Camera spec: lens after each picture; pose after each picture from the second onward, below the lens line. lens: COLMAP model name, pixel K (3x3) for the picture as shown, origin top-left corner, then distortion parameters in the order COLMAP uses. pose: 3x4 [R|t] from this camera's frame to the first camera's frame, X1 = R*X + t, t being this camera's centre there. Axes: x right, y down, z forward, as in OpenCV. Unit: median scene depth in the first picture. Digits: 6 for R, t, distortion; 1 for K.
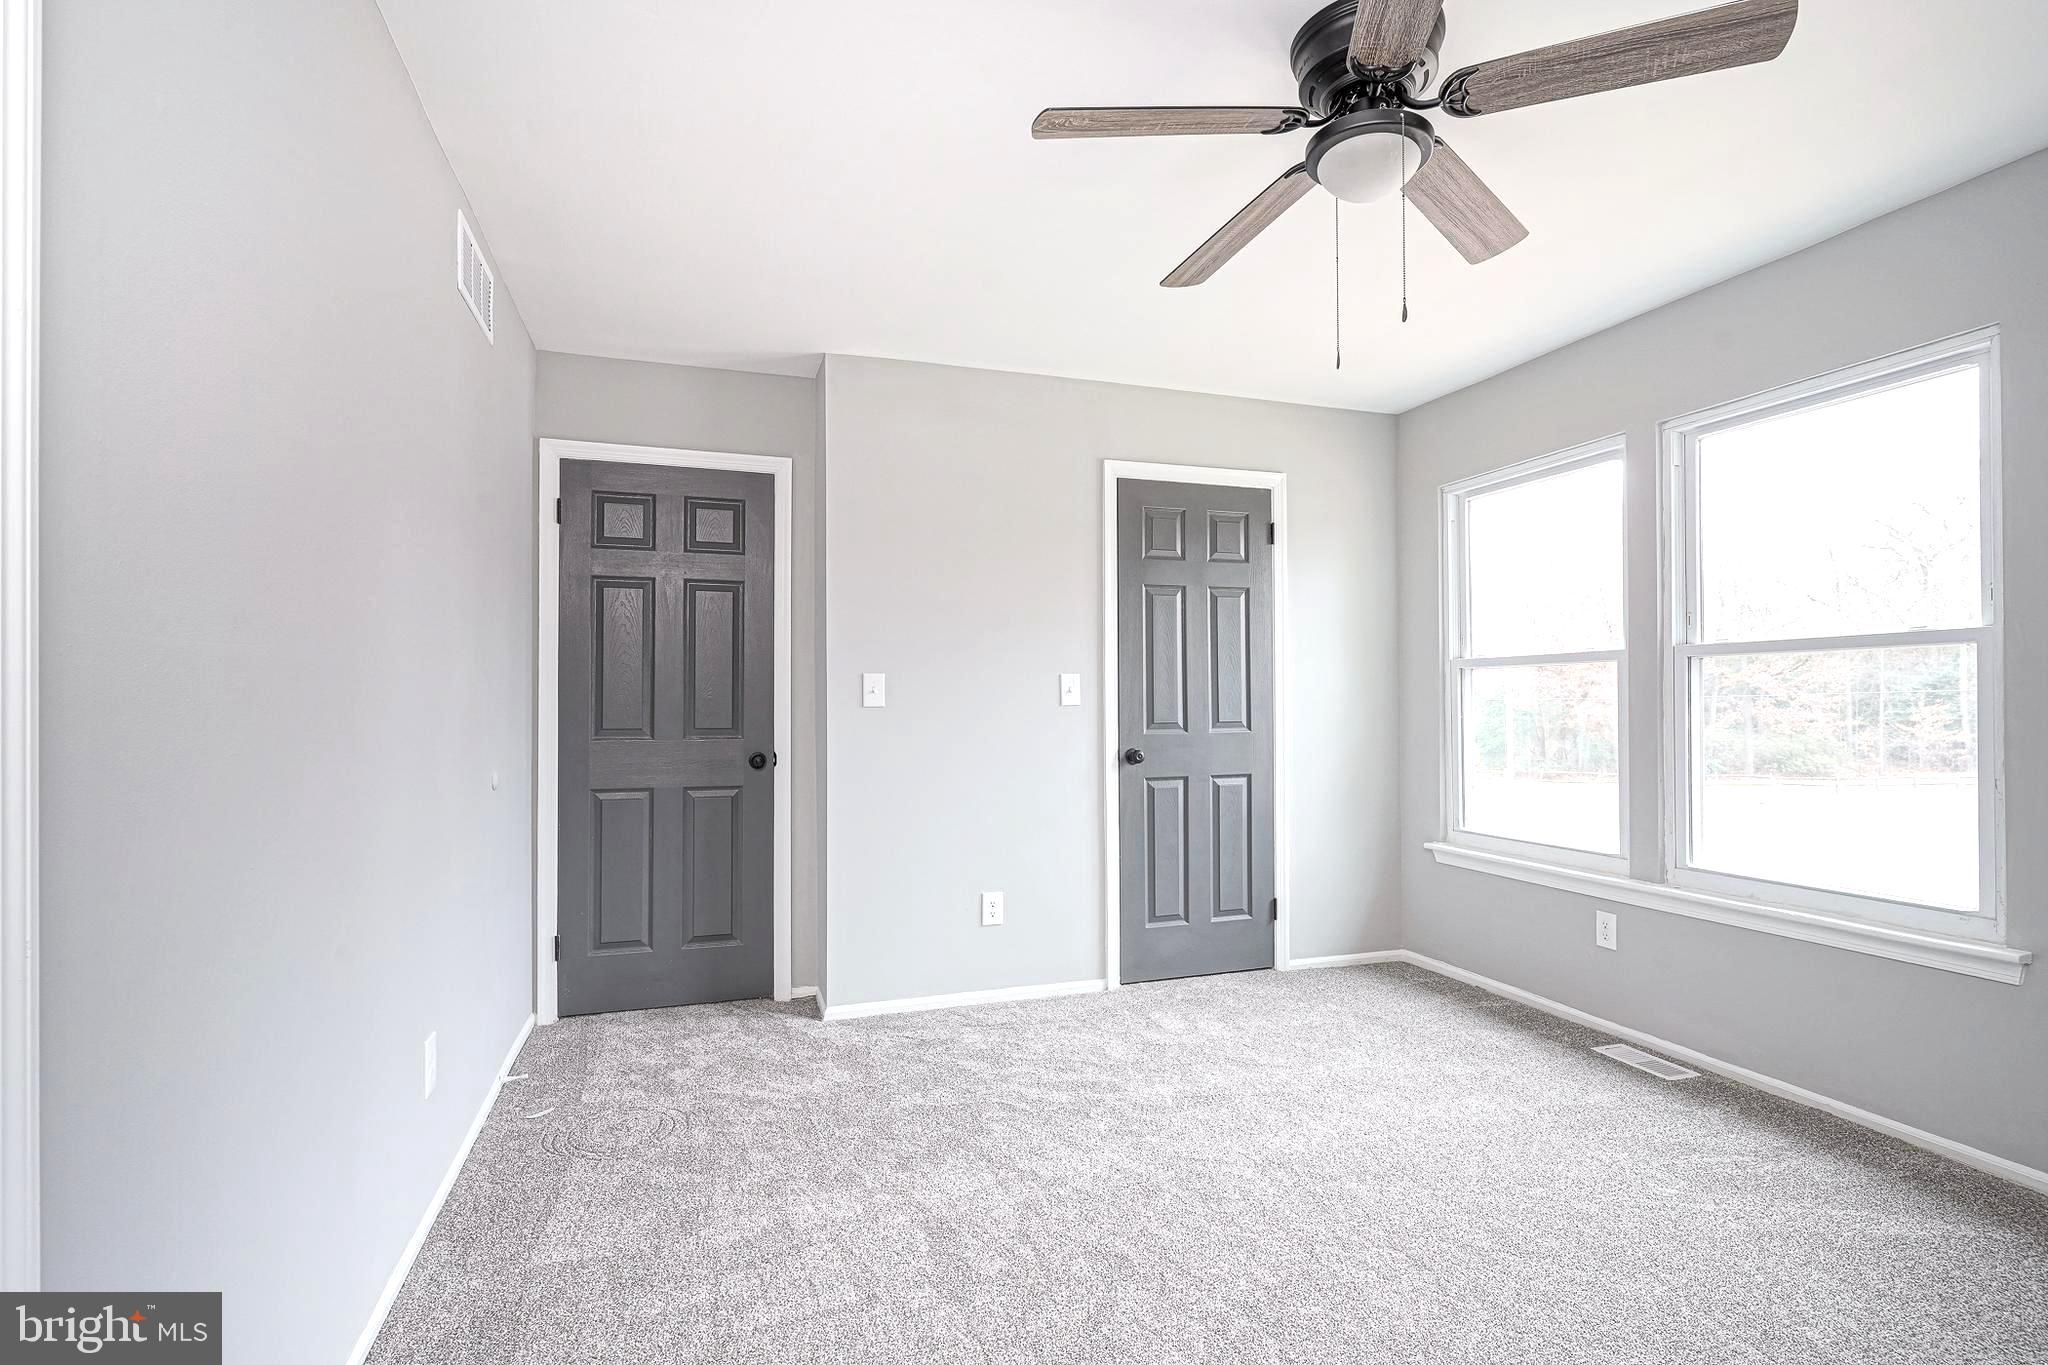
lens RADIAL K [[984.0, 0, 1024.0], [0, 984.0, 682.5], [0, 0, 1]] dist [0.018557, -0.000015]
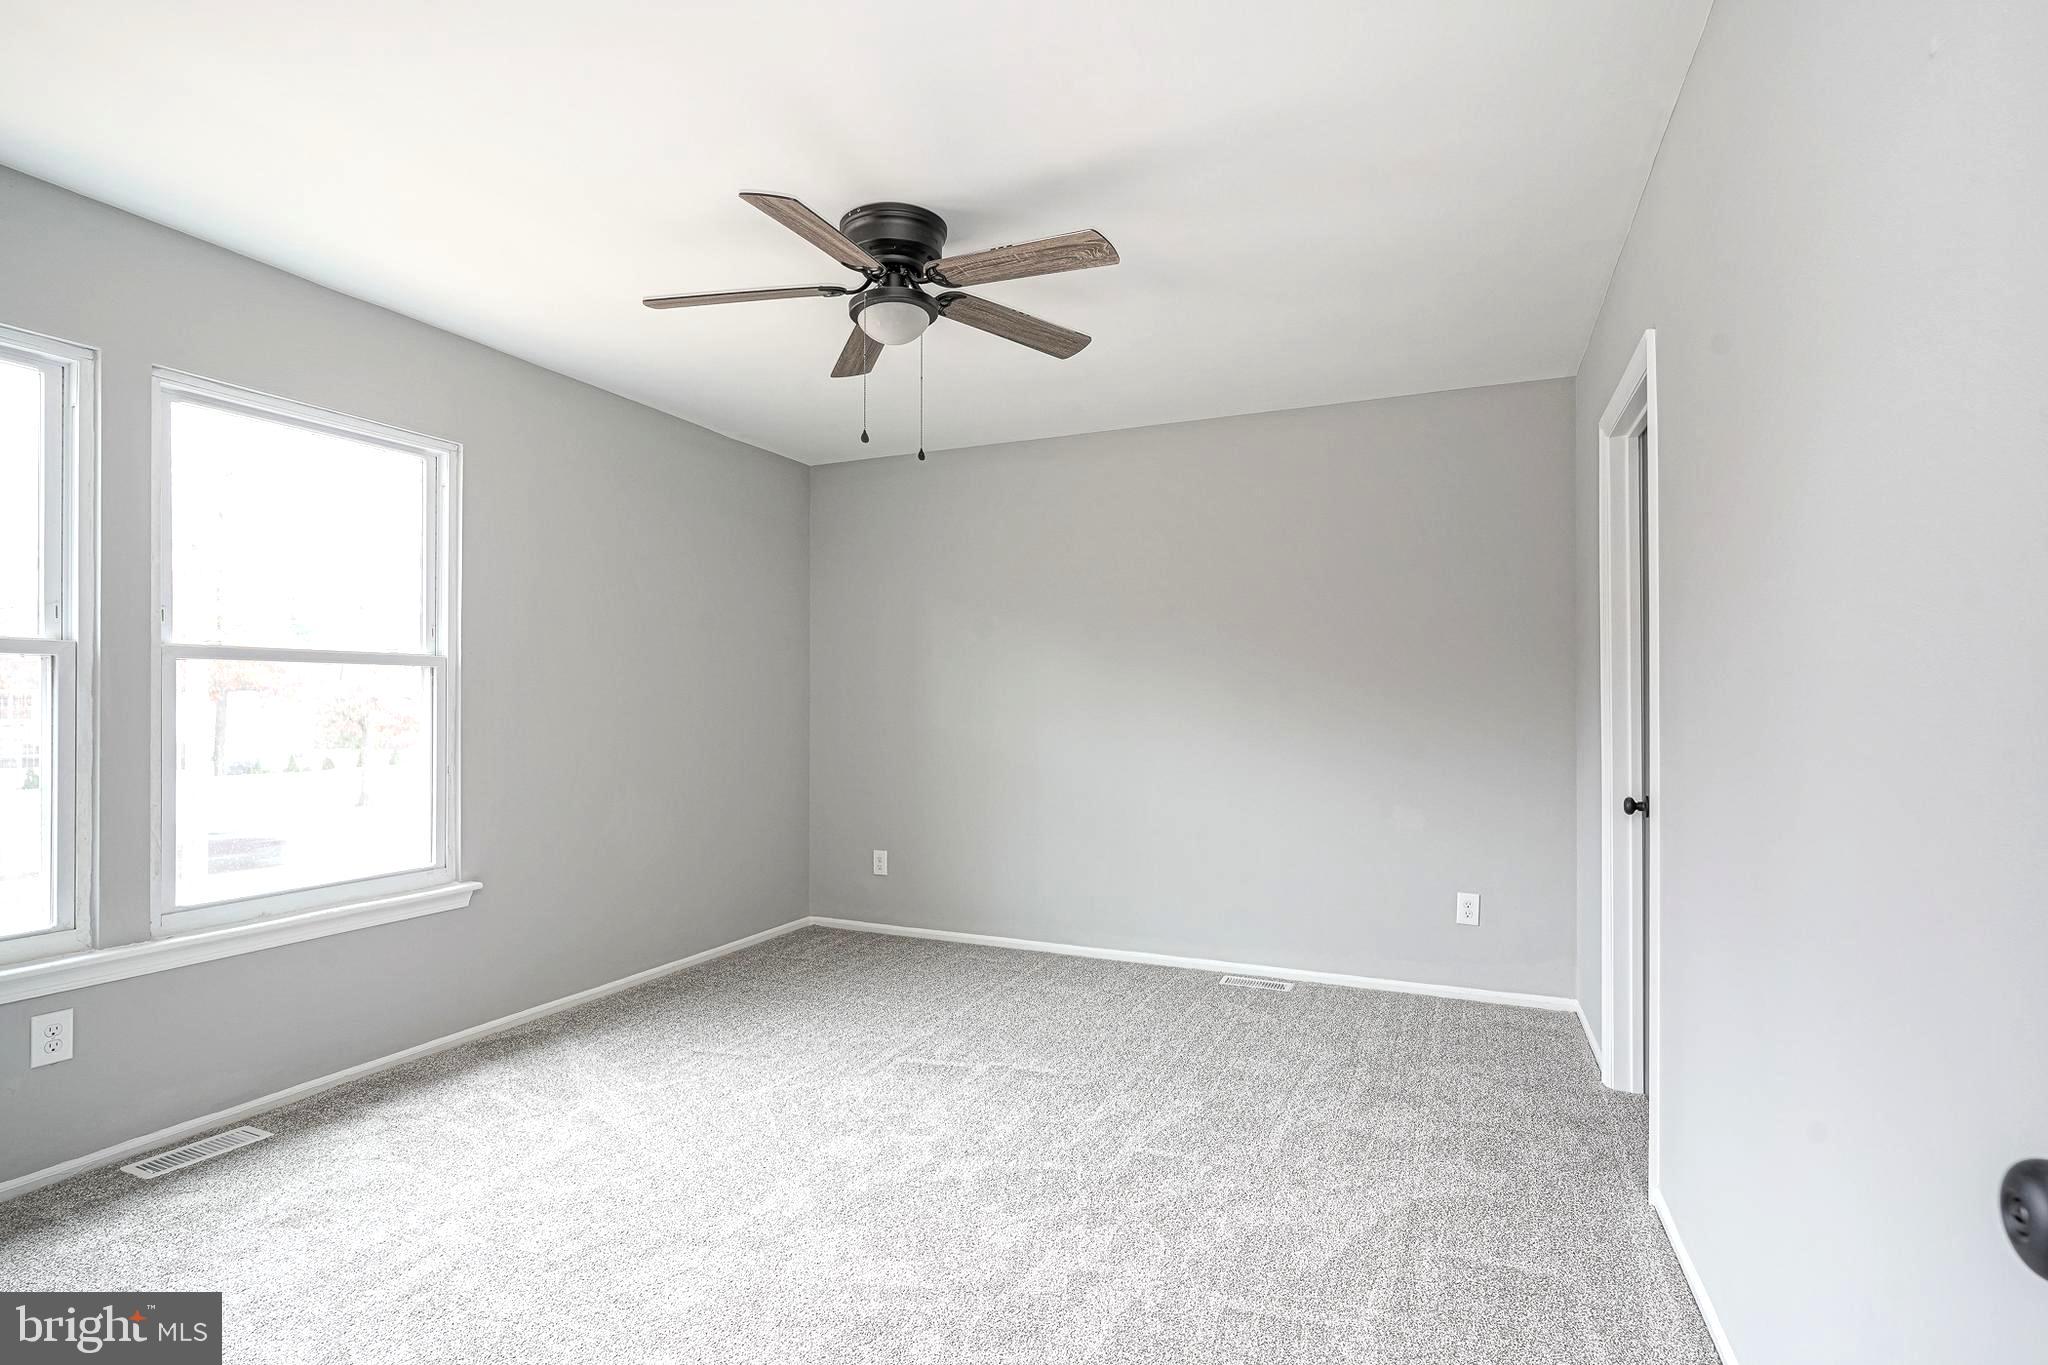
lens RADIAL K [[1007.5, 0, 1025.4], [0, 1007.5, 708.1], [0, 0, 1]] dist [0.000287, 0.000249]
pose [[-0.748345, 0.009147, 0.663247, -0.433985], [-0.004391, 0.999815, -0.018744, 0.029599], [-0.663296, -0.016939, -0.748166, 1.169326]]
